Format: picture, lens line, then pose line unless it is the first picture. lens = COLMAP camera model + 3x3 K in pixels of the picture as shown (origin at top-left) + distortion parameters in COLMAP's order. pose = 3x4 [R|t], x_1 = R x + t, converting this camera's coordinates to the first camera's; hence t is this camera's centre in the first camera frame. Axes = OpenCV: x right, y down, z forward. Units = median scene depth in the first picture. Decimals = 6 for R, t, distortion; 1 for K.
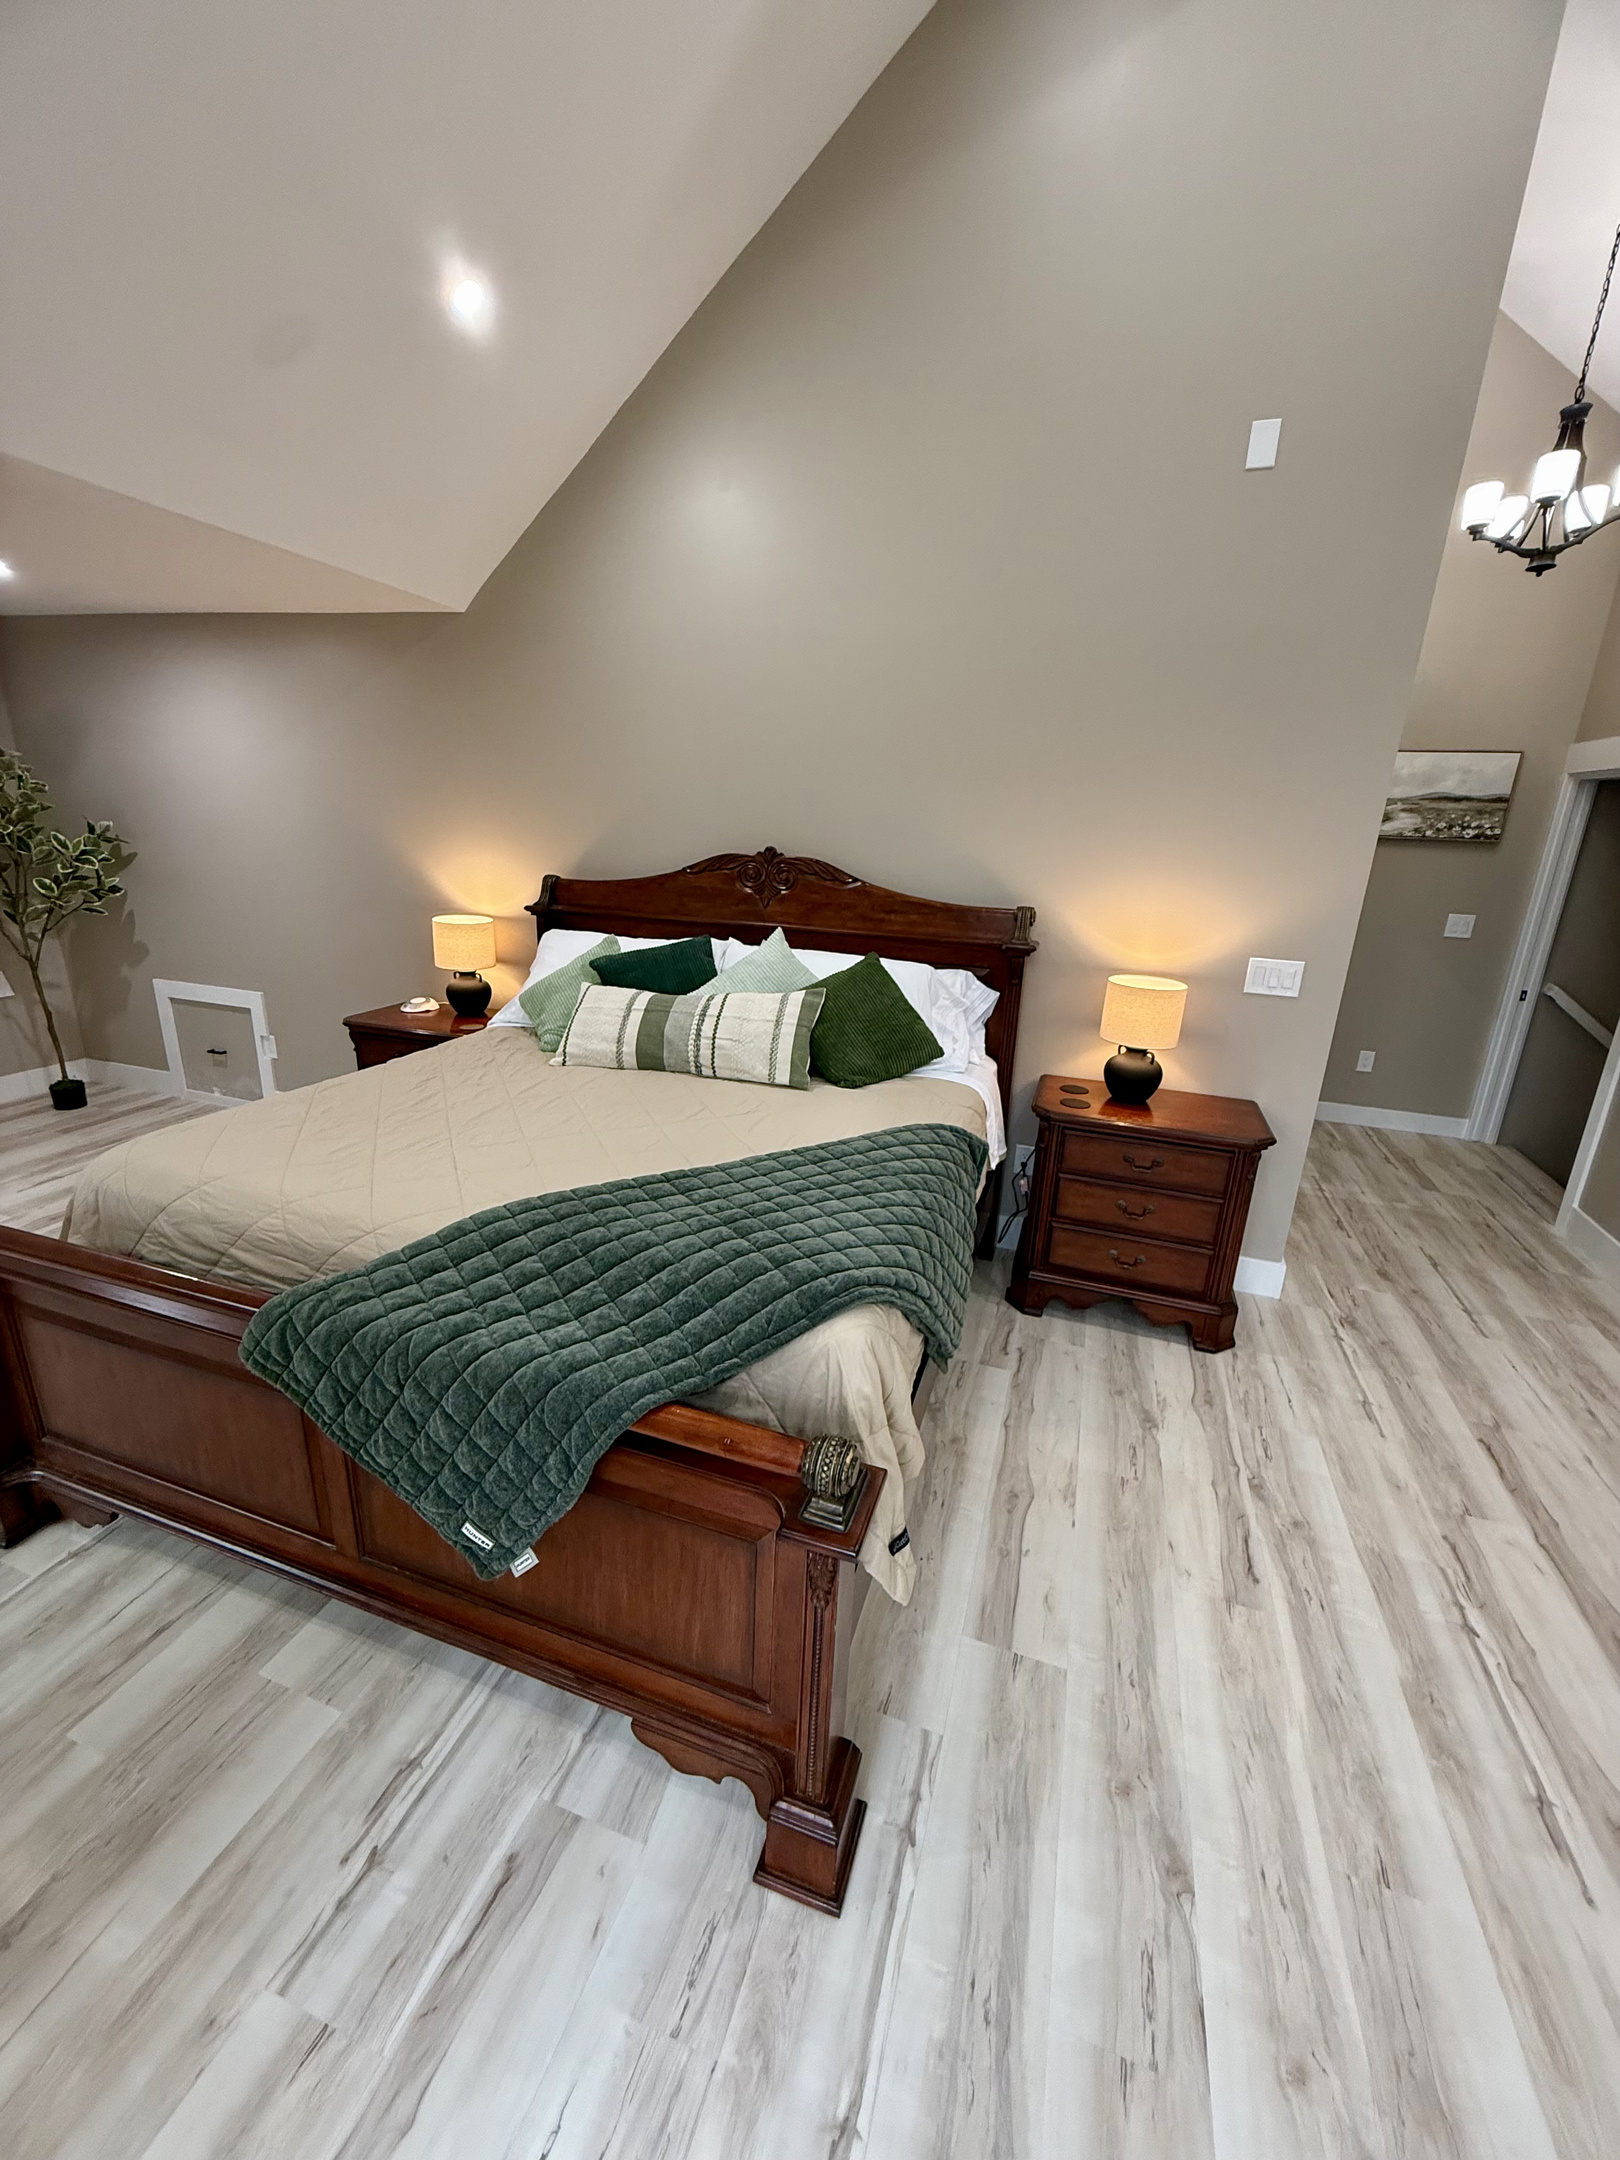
lens RADIAL K [[861.9, 0, 809.1], [0, 861.9, 1076.3], [0, 0, 1]] dist [0.001997, -0.000250]
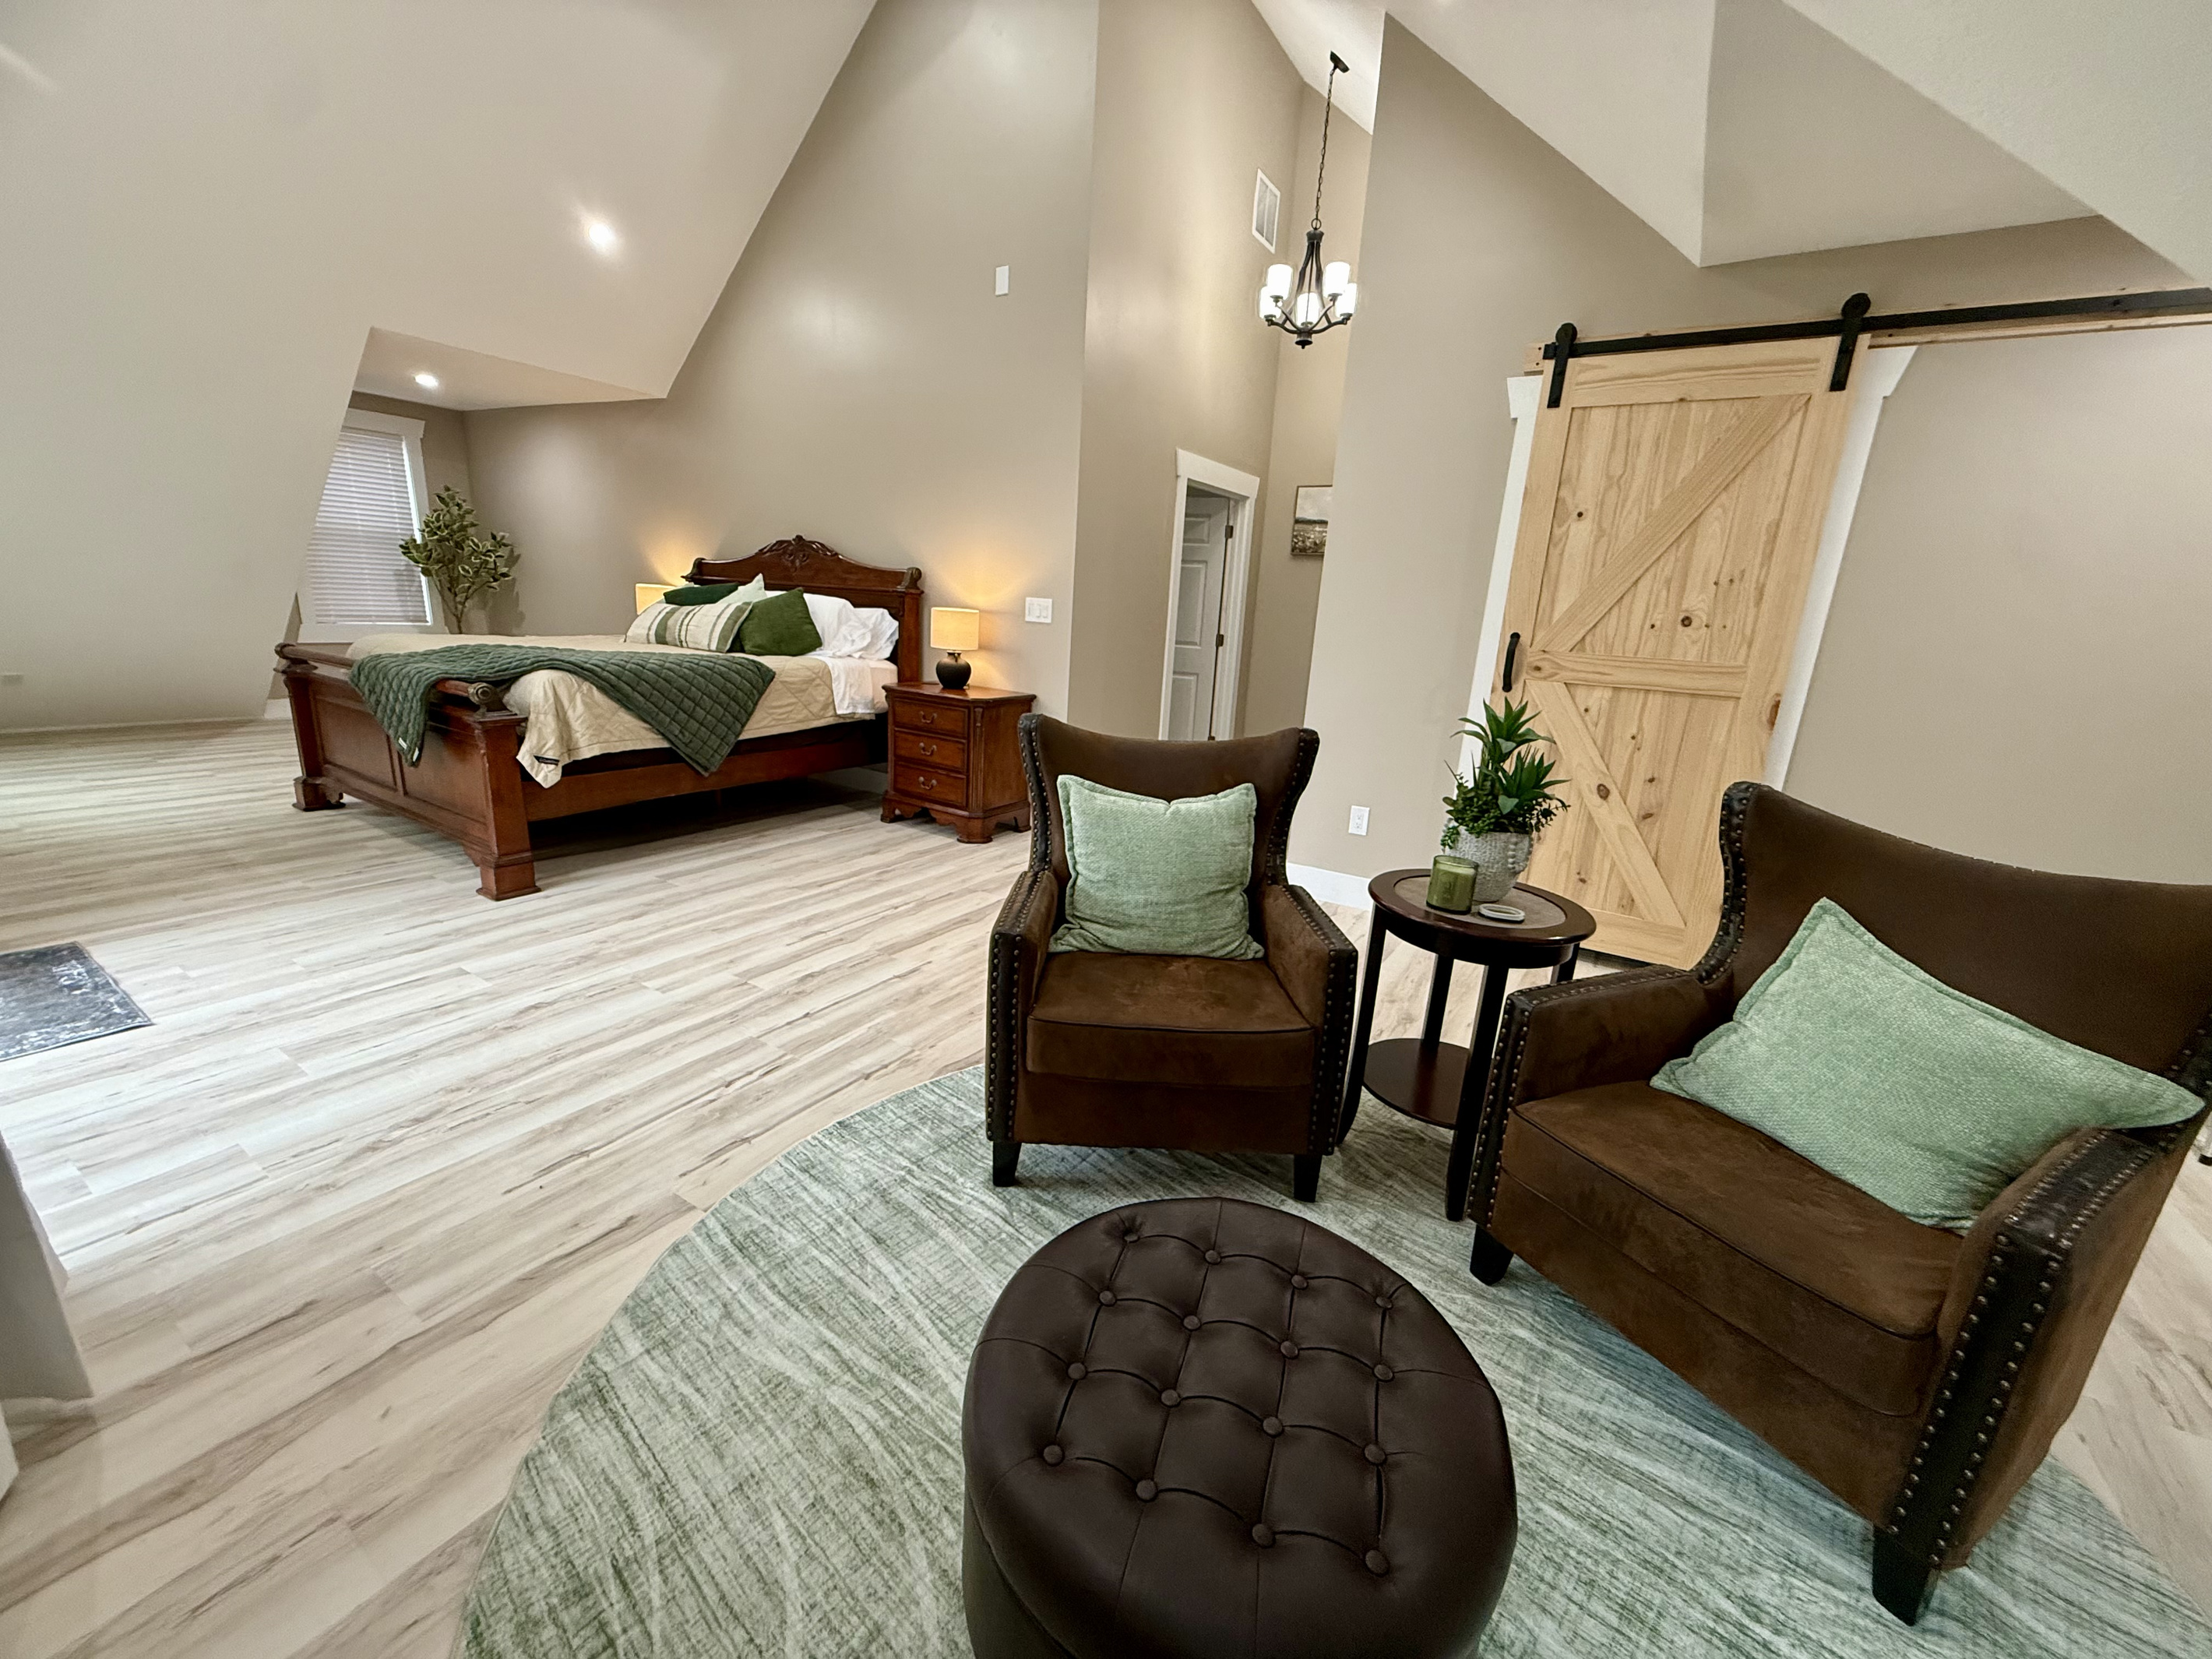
lens RADIAL K [[882.6, 0, 1105.5], [0, 882.6, 833.4], [0, 0, 1]] dist [0.001997, -0.000250]
pose [[0.969622, 0.081050, -0.230790, 1.143242], [-0.091830, 0.995111, -0.036342, 0.358298], [0.226716, 0.056432, 0.972325, -0.530398]]
